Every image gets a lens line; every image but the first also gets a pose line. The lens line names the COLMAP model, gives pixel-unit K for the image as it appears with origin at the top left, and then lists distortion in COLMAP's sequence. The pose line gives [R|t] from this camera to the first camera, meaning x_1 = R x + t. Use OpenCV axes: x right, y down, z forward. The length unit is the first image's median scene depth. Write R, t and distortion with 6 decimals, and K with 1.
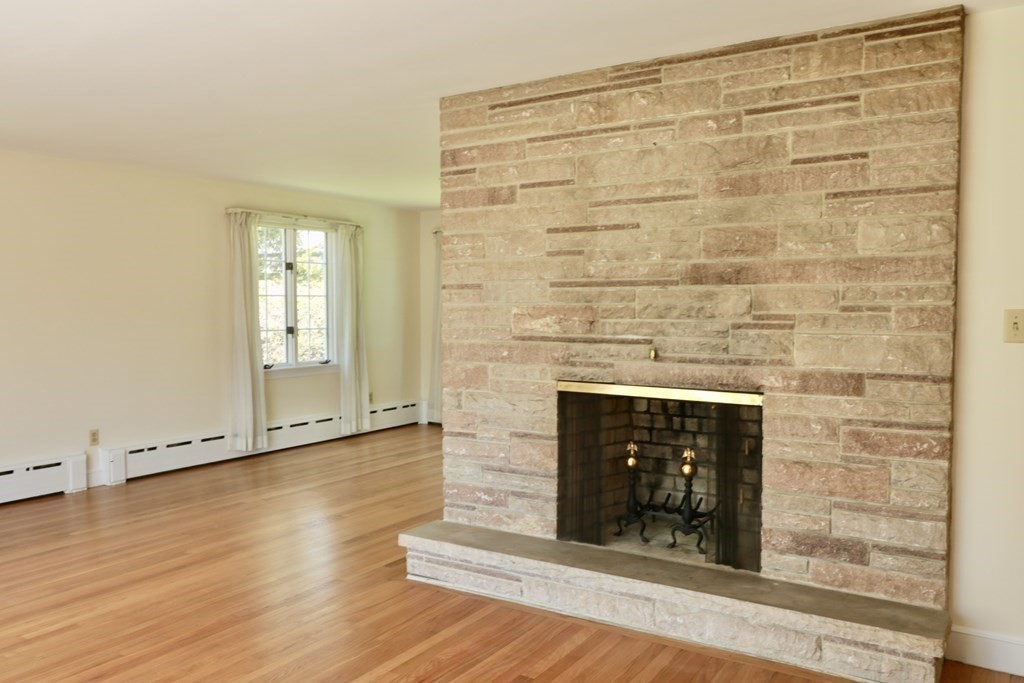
lens RADIAL K [[809.3, 0, 520.1], [0, 809.3, 345.5], [0, 0, 1]] dist [0.014721, -0.005959]
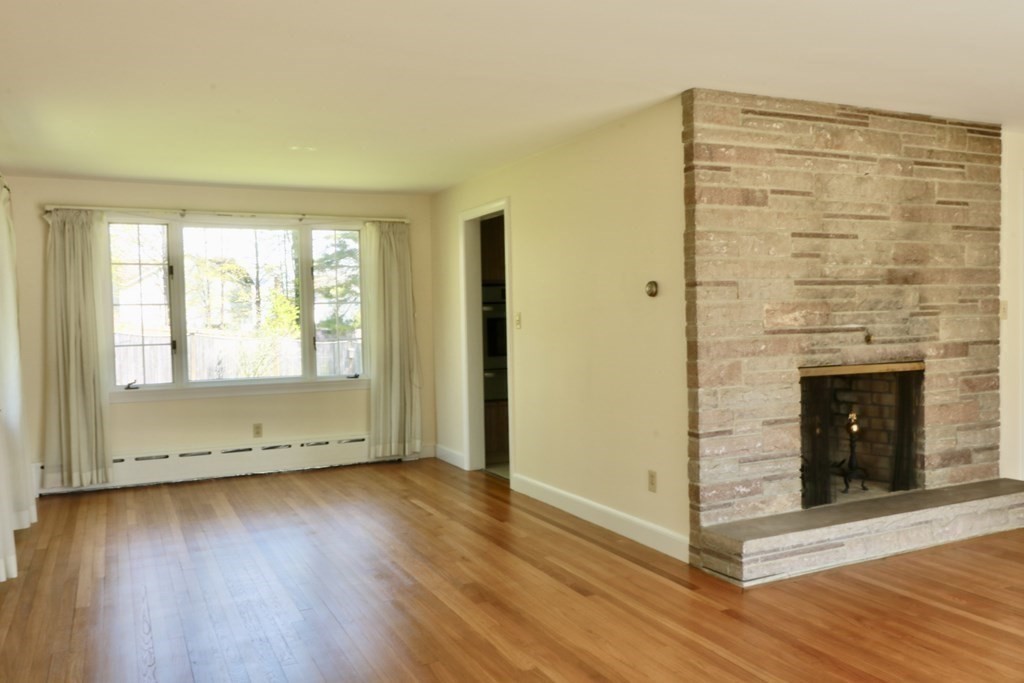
lens RADIAL K [[809.3, 0, 520.1], [0, 809.3, 345.5], [0, 0, 1]] dist [0.014721, -0.005959]
pose [[0.527127, -0.042900, 0.848703, -1.163086], [0.062309, 0.997988, 0.011747, -0.026518], [-0.847499, 0.046689, 0.528739, 0.761515]]
